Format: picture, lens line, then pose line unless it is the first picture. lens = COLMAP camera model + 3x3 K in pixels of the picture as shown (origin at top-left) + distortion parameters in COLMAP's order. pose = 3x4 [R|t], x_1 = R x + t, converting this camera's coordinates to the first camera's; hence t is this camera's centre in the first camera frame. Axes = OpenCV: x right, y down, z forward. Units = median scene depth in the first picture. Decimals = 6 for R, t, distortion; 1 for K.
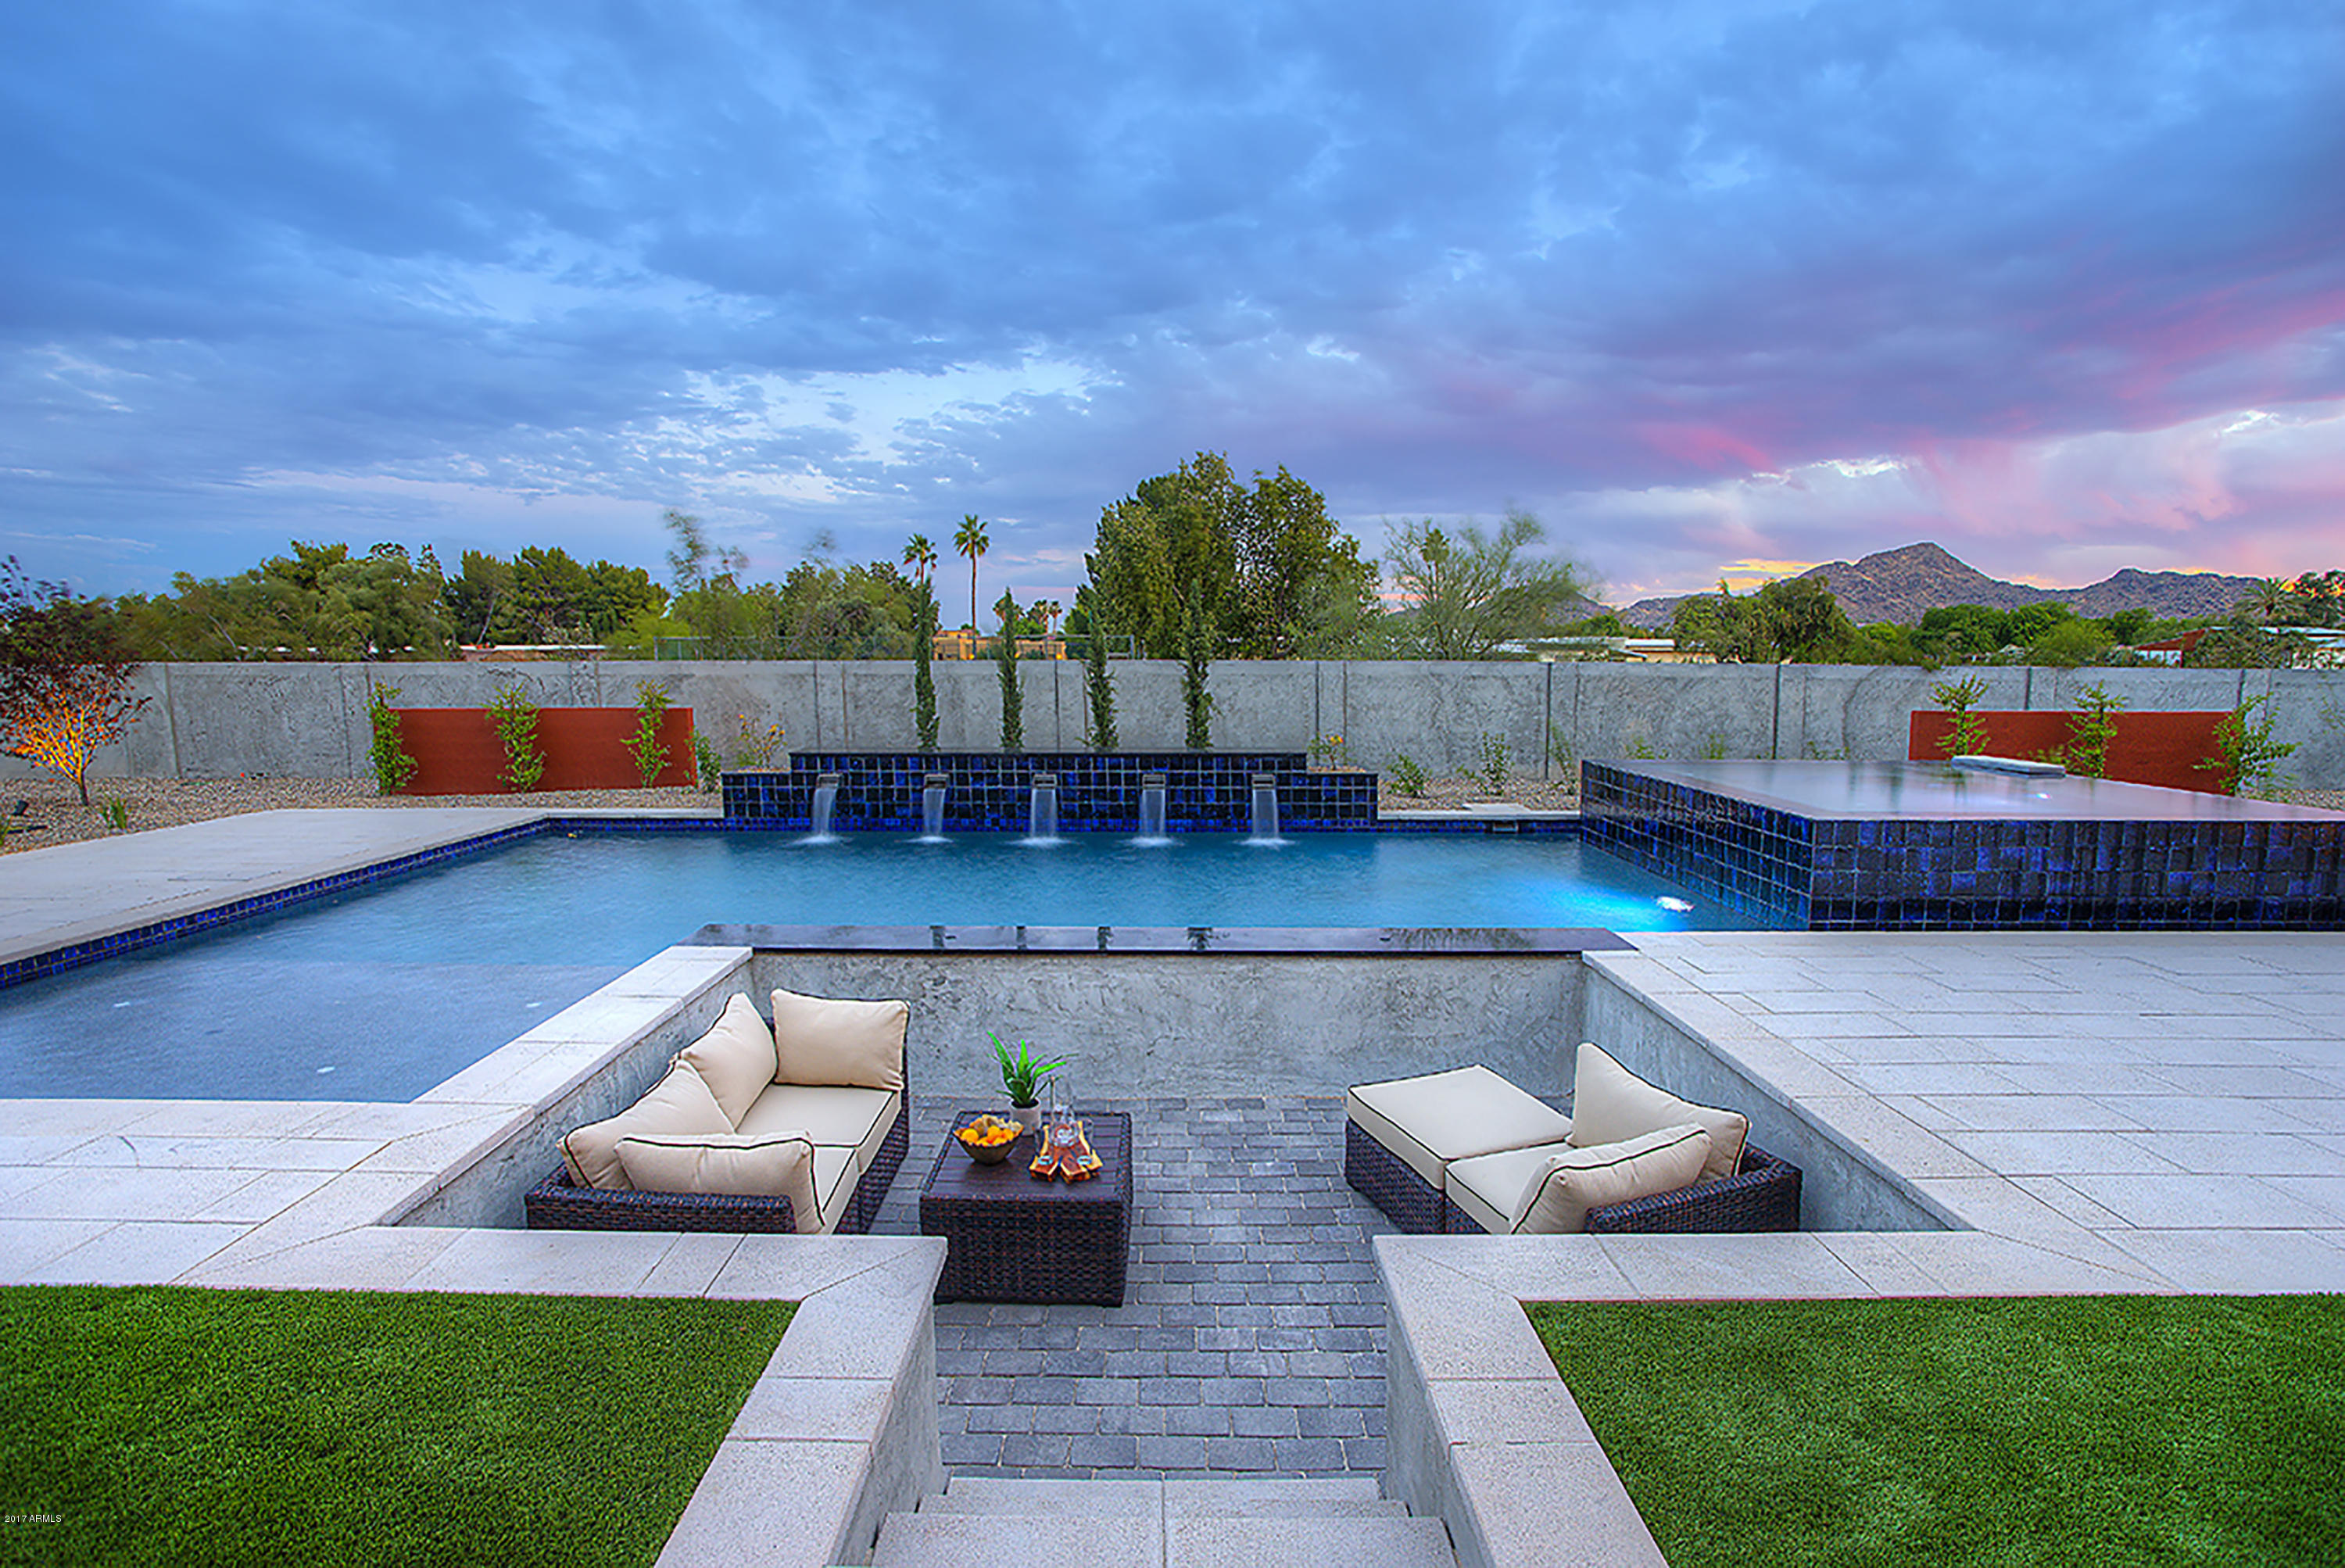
lens RADIAL K [[1066.2, 0, 1162.3], [0, 1066.2, 775.9], [0, 0, 1]] dist [-0.051335, 0.018732]
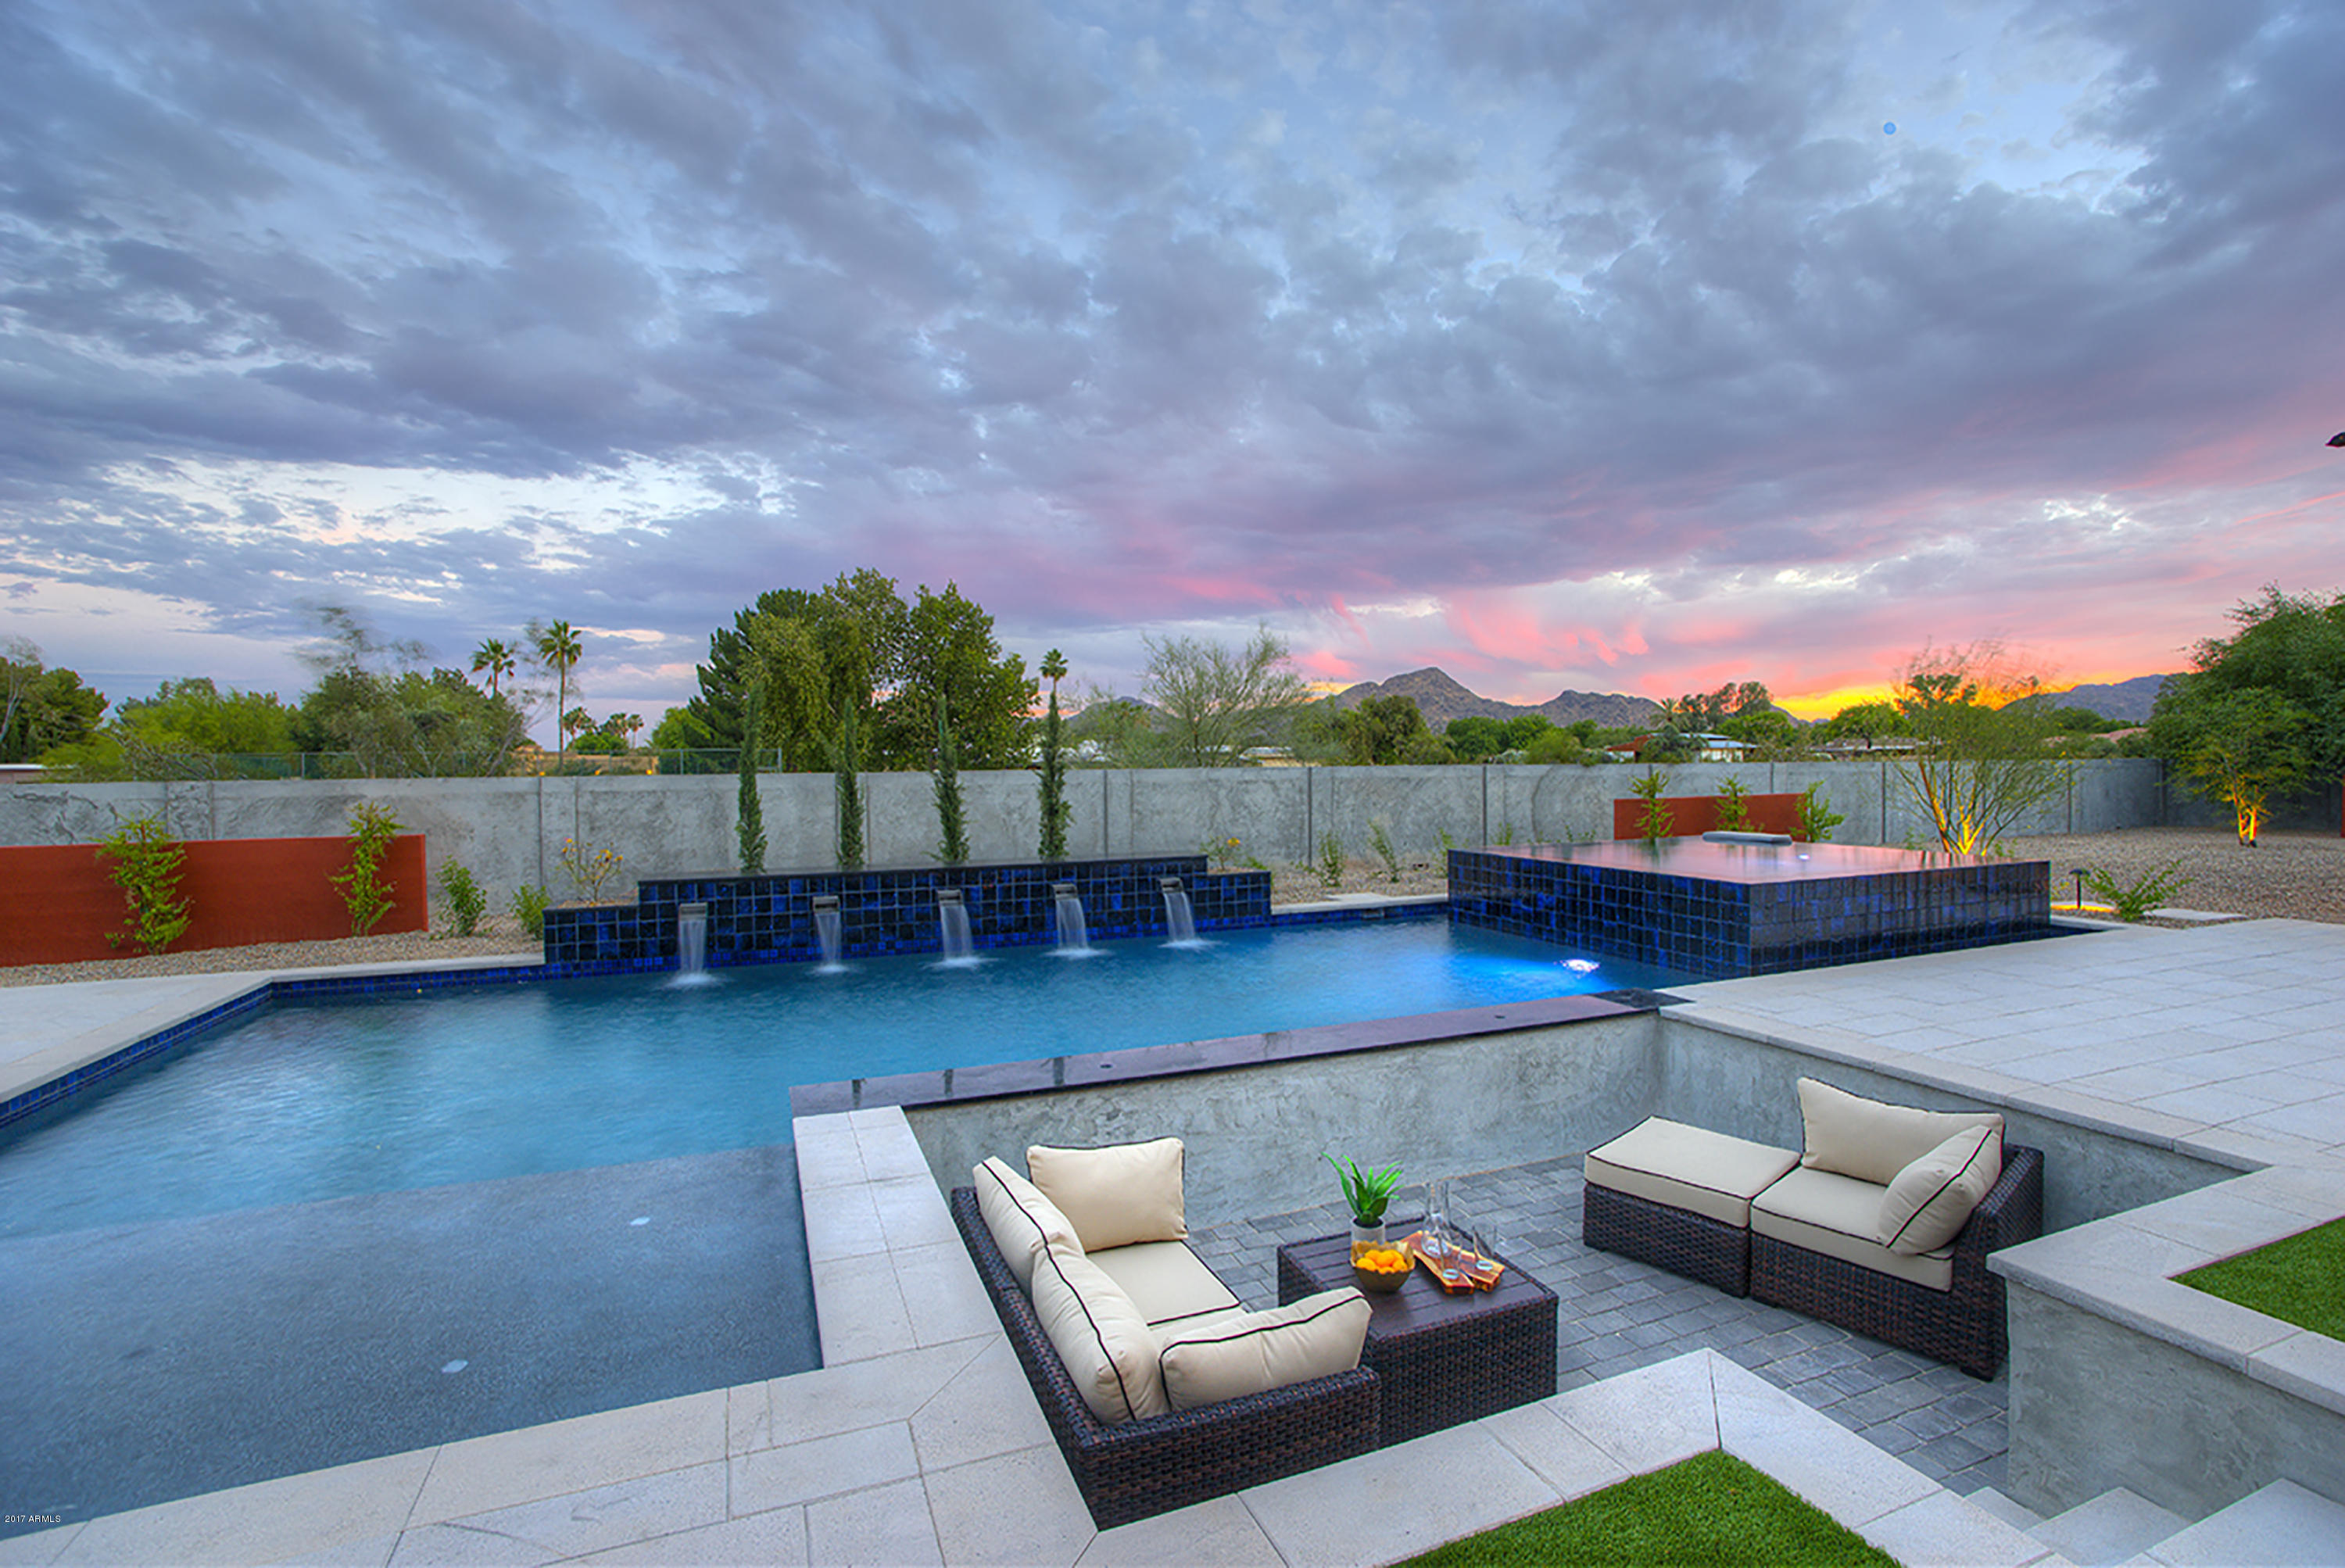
lens RADIAL K [[1029.4, 0, 1123.0], [0, 1029.4, 769.9], [0, 0, 1]] dist [-0.050093, 0.017036]
pose [[0.929095, -0.014403, 0.369561, -0.287793], [0.054839, 0.993561, -0.099146, -0.008472], [-0.365754, 0.112382, 0.923902, 0.078154]]
